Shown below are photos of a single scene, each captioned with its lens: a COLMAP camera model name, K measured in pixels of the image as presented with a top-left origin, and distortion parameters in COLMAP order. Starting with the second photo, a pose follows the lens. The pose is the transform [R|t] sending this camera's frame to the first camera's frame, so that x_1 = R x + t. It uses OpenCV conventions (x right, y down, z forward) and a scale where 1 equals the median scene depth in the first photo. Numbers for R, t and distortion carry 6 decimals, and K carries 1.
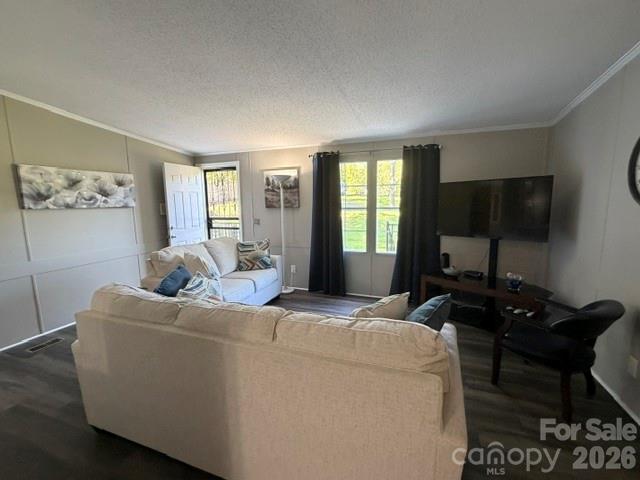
lens RADIAL K [[281.8, 0, 322.9], [0, 281.8, 240.1], [0, 0, 1]] dist [-0.001686, -0.004594]
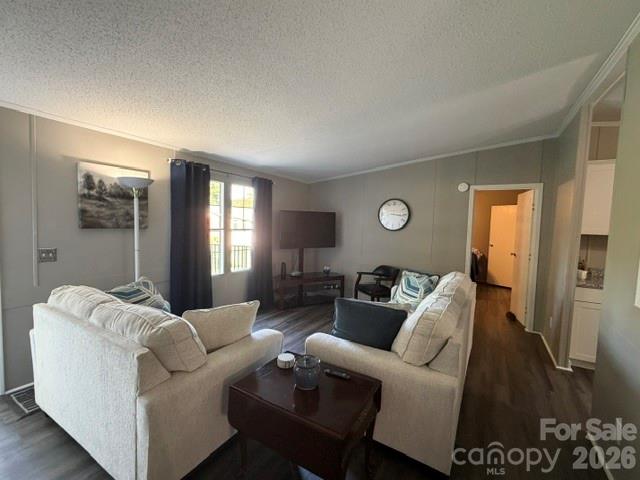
lens RADIAL K [[281.8, 0, 322.9], [0, 281.8, 240.1], [0, 0, 1]] dist [-0.001686, -0.004594]
pose [[0.167285, -0.039727, 0.985108, -0.737590], [0.101639, 0.994559, 0.022848, -0.060663], [-0.980656, 0.096303, 0.170412, 0.490113]]
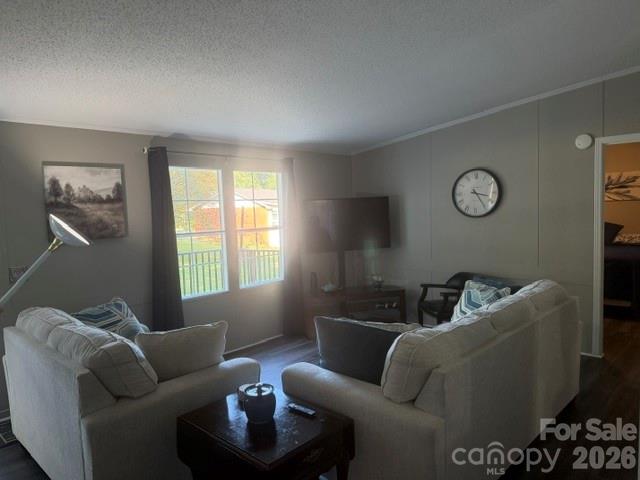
lens RADIAL K [[443.6, 0, 319.8], [0, 443.6, 241.9], [0, 0, 1]] dist [0.070261, -0.092565]
pose [[0.388409, -0.069047, 0.918897, -0.802759], [0.154506, 0.987951, 0.008928, -0.055273], [-0.908442, 0.138508, 0.394397, 0.315414]]
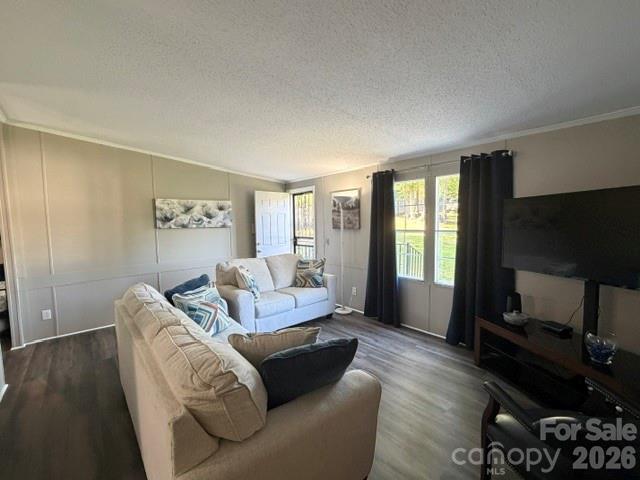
lens RADIAL K [[281.8, 0, 322.9], [0, 281.8, 240.1], [0, 0, 1]] dist [-0.001686, -0.004594]
pose [[0.877426, 0.032210, -0.478630, 0.293000], [-0.062179, 0.996963, -0.046895, -0.021527], [0.475666, 0.070907, 0.876763, 0.082508]]
